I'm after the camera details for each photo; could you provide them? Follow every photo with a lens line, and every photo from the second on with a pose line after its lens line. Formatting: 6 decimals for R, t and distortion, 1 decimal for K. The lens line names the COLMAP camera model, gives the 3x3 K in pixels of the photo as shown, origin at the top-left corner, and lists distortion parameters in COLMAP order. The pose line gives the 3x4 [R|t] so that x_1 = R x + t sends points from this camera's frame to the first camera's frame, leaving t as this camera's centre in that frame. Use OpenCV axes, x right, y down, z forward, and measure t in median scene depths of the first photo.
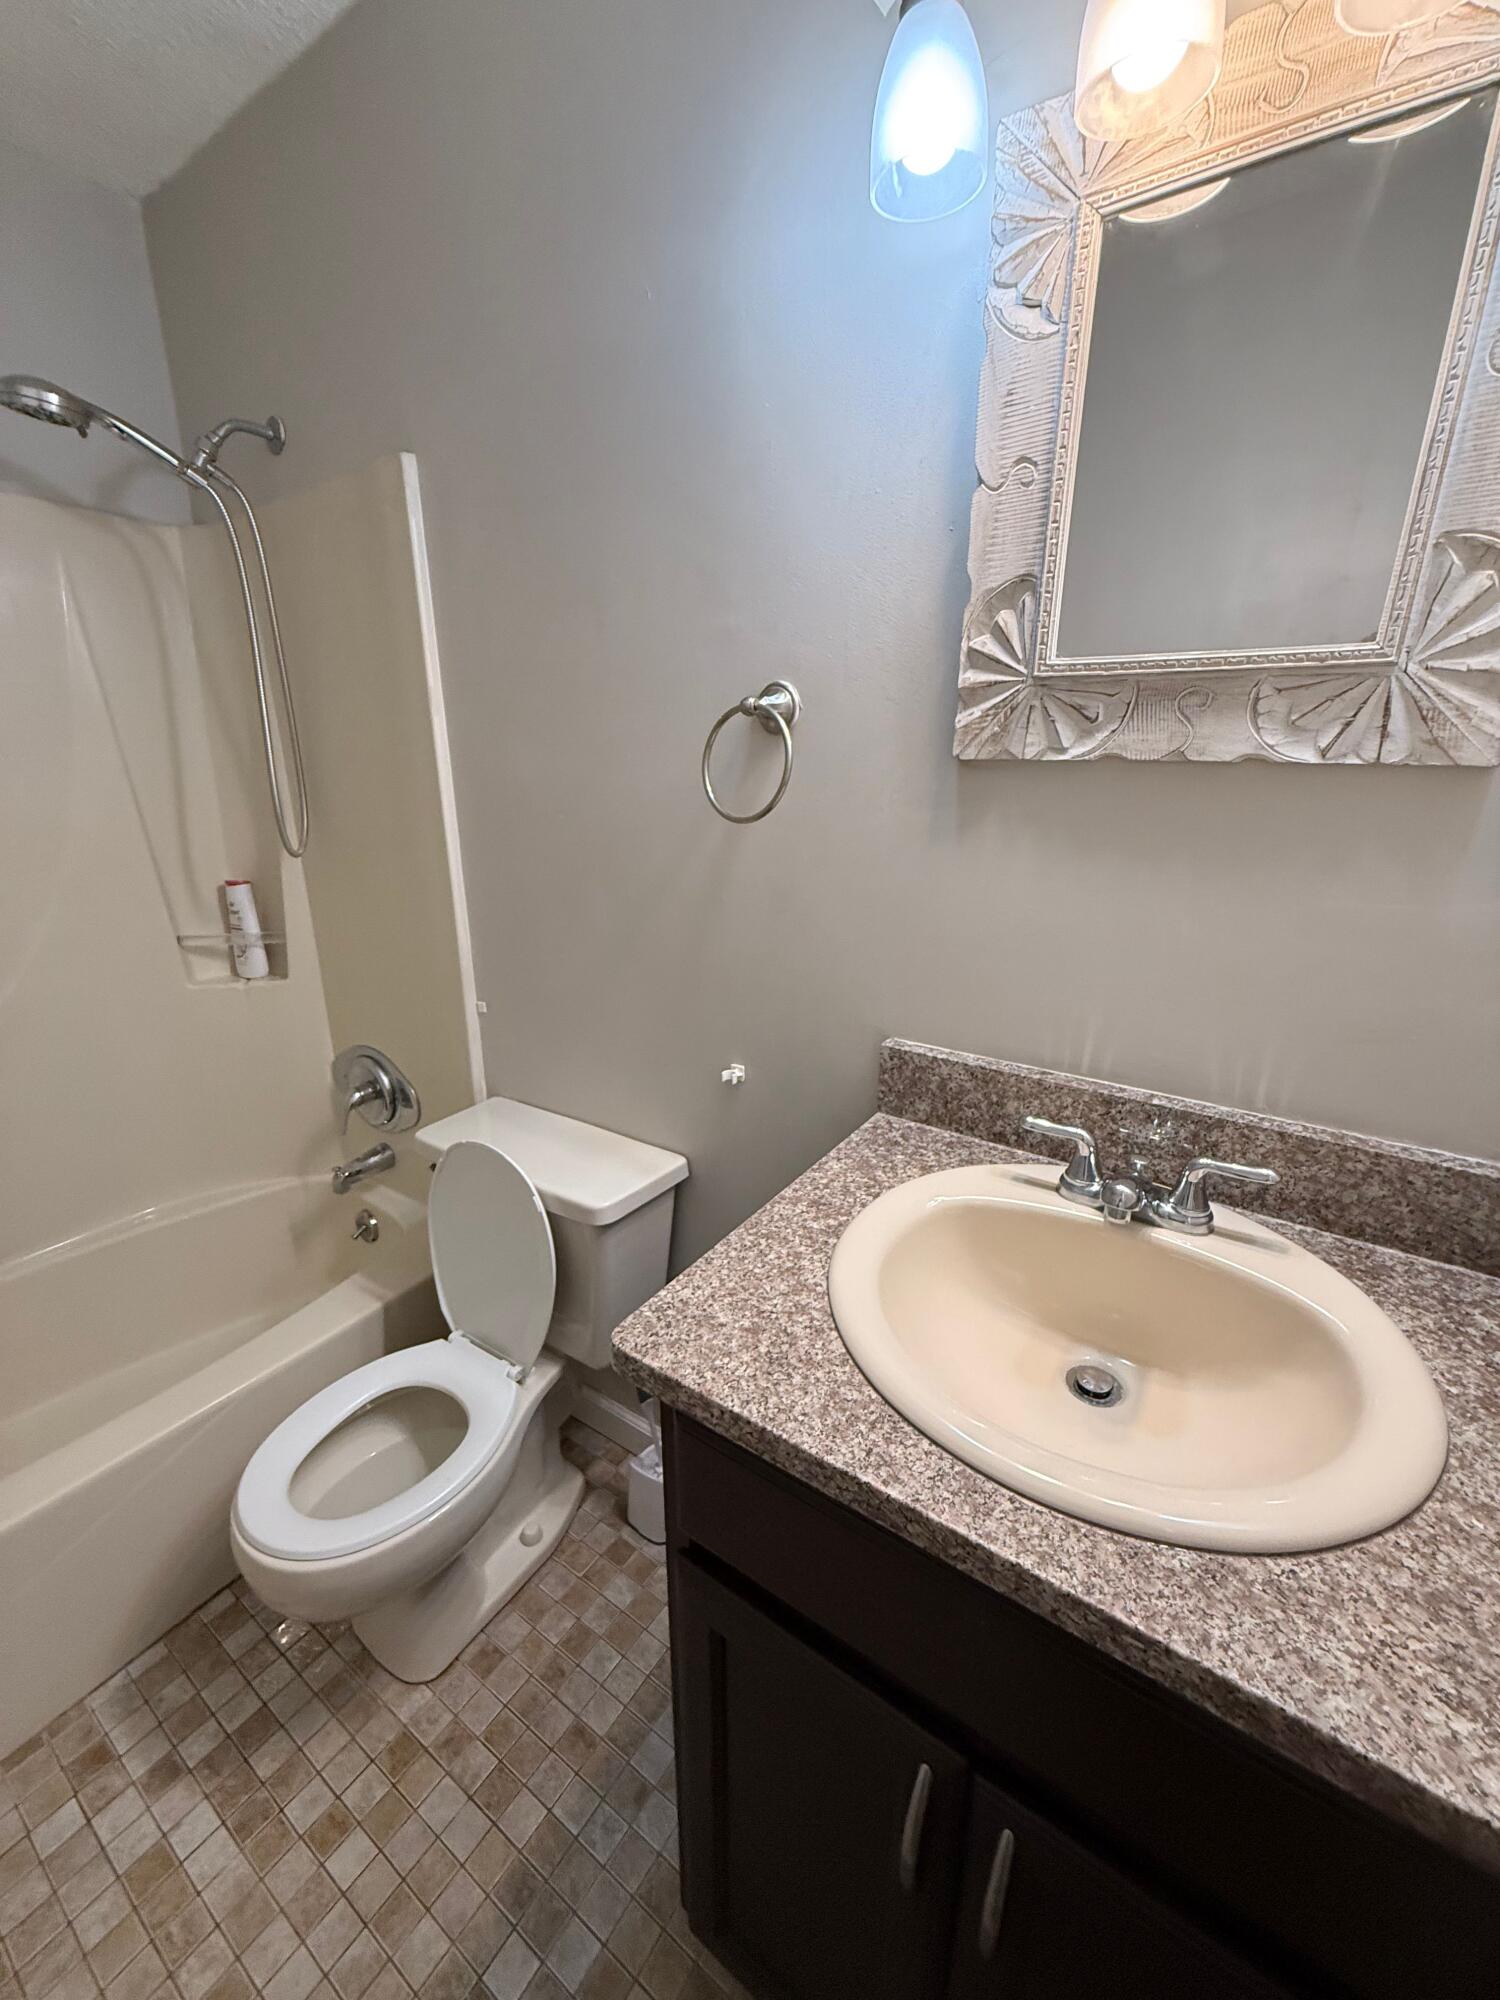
lens RADIAL K [[802.1, 0, 758.2], [0, 802.1, 994.3], [0, 0, 1]] dist [-0.001553, 0.001400]
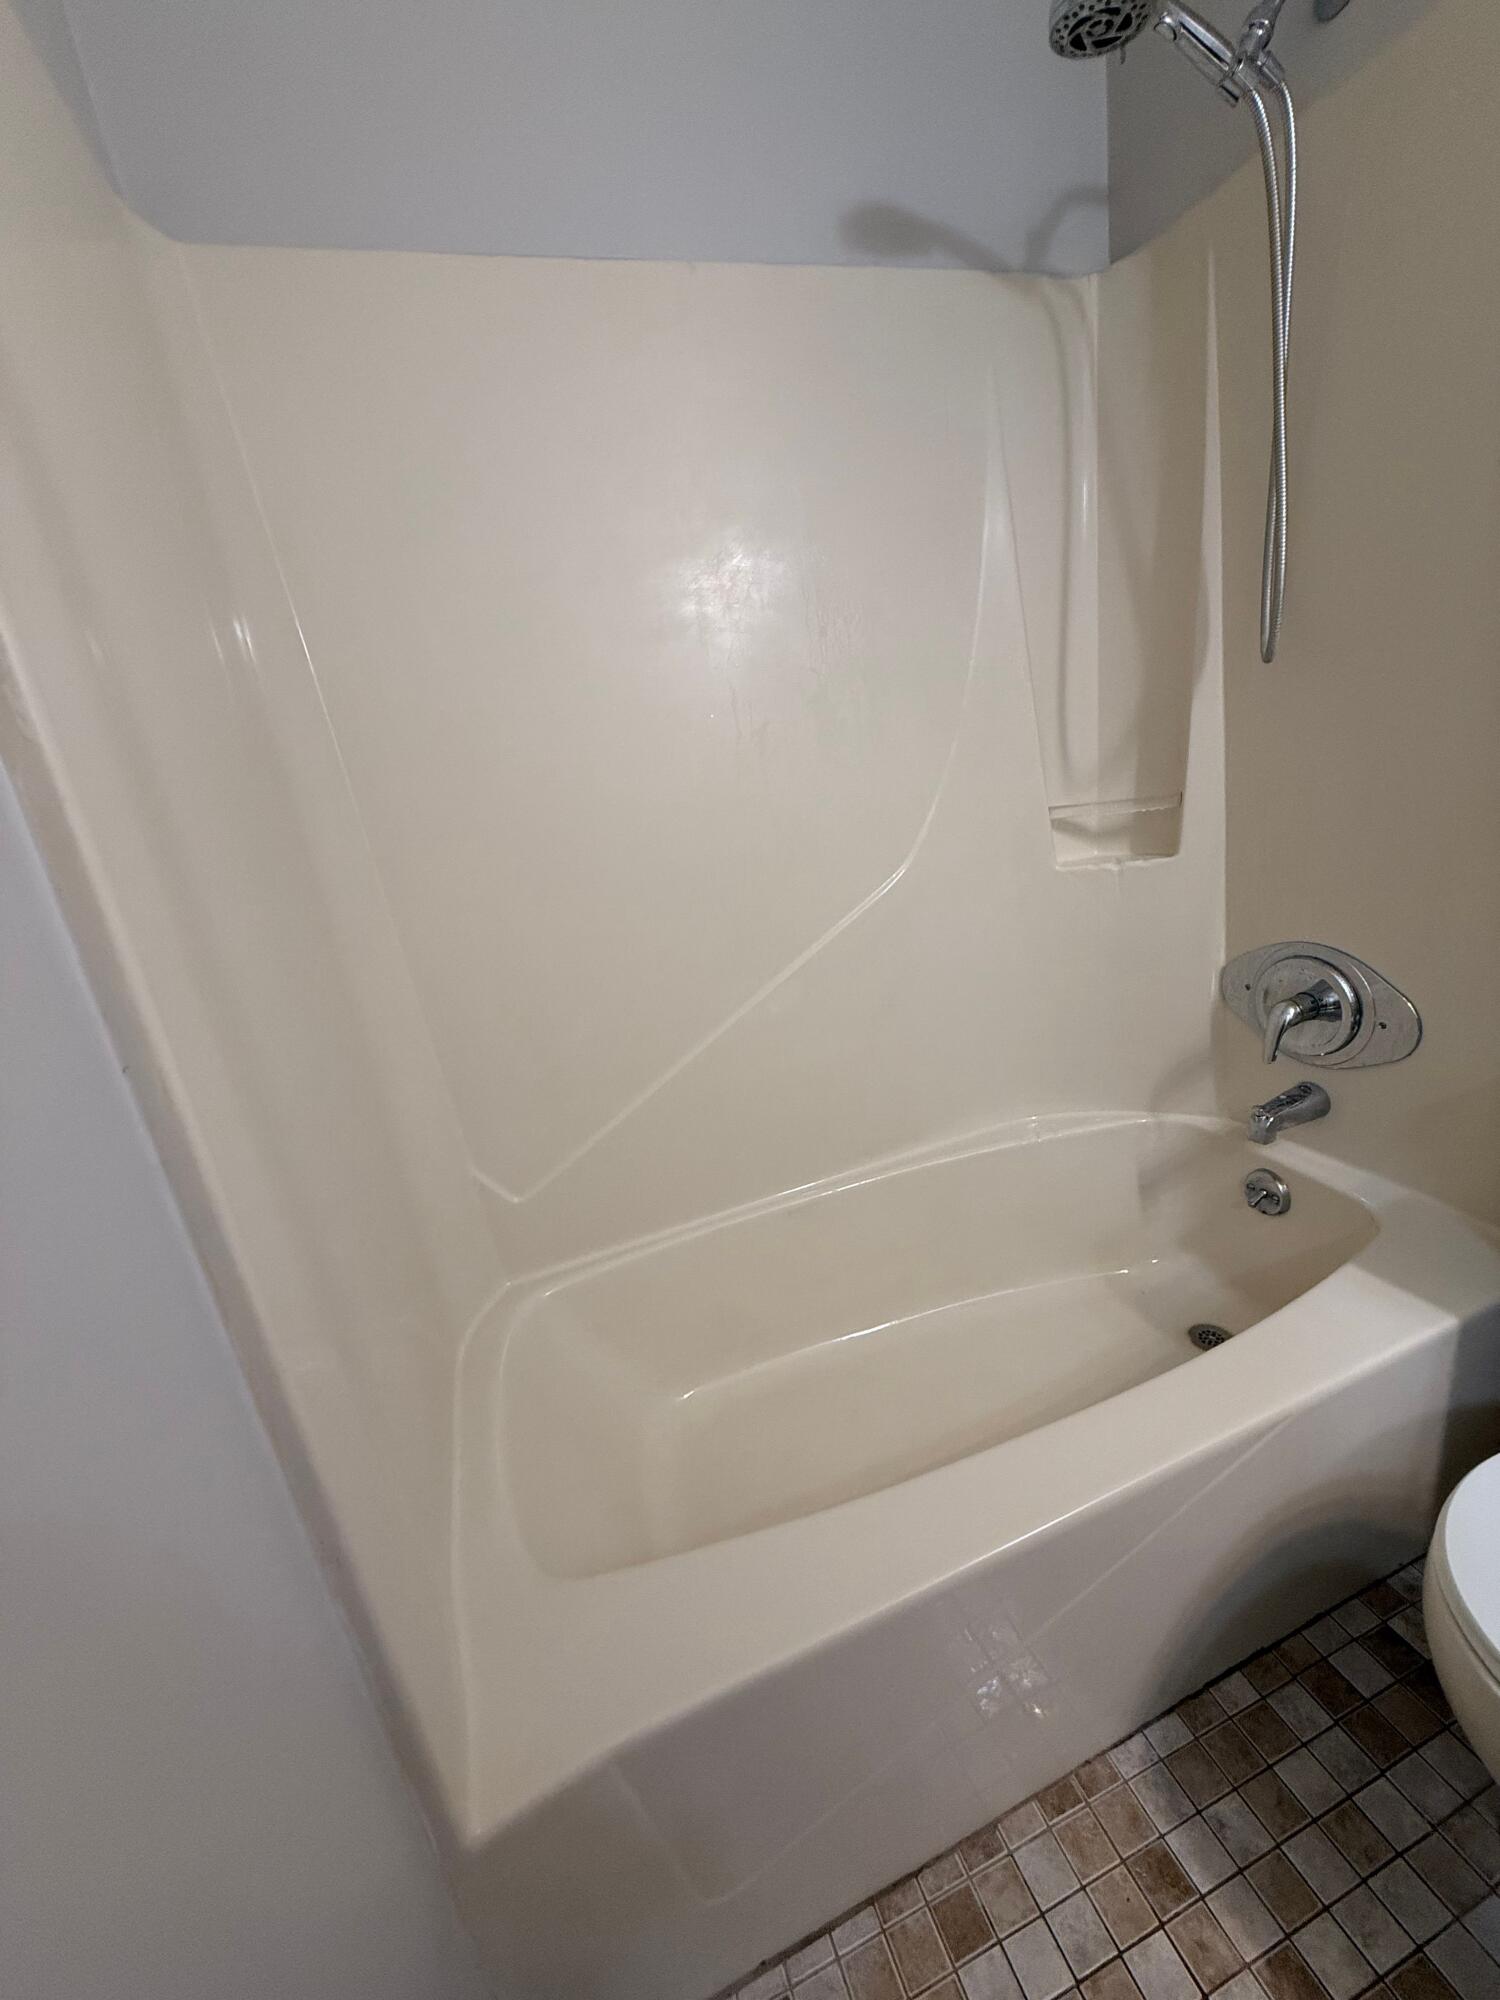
lens RADIAL K [[802.1, 0, 755.9], [0, 802.1, 1002.6], [0, 0, 1]] dist [-0.001553, 0.001400]
pose [[0.791322, 0.058997, -0.608546, -0.432798], [-0.031032, 0.997926, 0.056393, 0.091702], [0.610611, -0.025741, 0.791512, 0.141479]]
